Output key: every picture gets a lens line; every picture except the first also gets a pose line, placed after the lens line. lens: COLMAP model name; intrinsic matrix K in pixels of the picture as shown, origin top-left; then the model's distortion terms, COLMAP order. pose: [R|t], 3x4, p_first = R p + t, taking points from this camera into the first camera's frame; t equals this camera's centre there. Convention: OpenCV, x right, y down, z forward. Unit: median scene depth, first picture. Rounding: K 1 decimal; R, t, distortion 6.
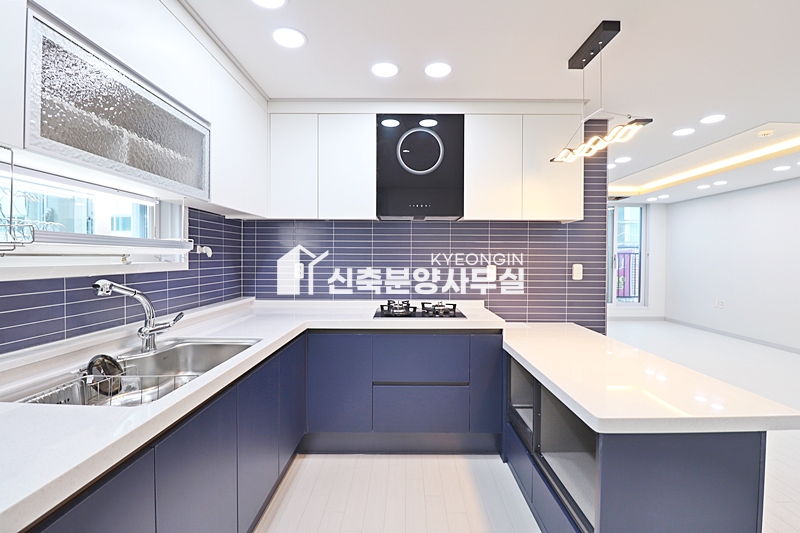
lens RADIAL K [[370.4, 0, 404.3], [0, 370.4, 261.1], [0, 0, 1]] dist [-0.021609, -0.000644]
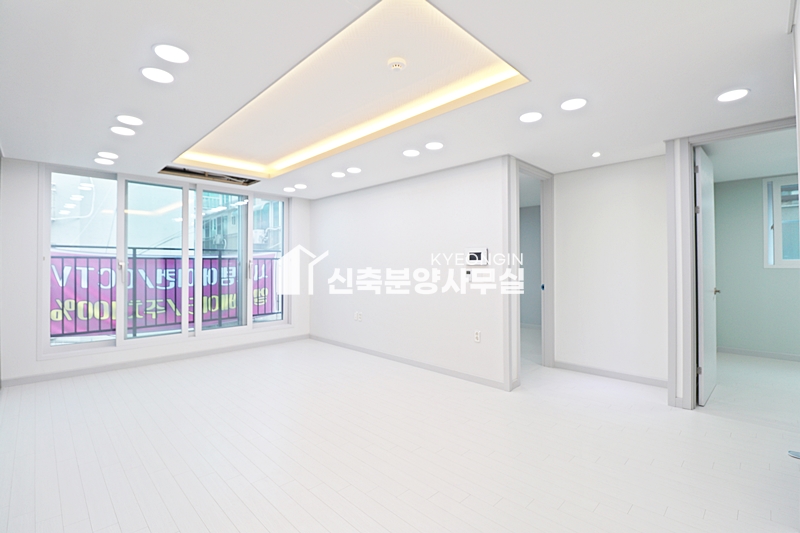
lens RADIAL K [[370.4, 0, 403.0], [0, 370.4, 262.4], [0, 0, 1]] dist [-0.021609, -0.000644]
pose [[0.698763, 0.004096, 0.715341, 0.250932], [0.005178, 0.999928, -0.010784, -0.003044], [-0.715334, 0.011240, 0.698692, 0.247500]]
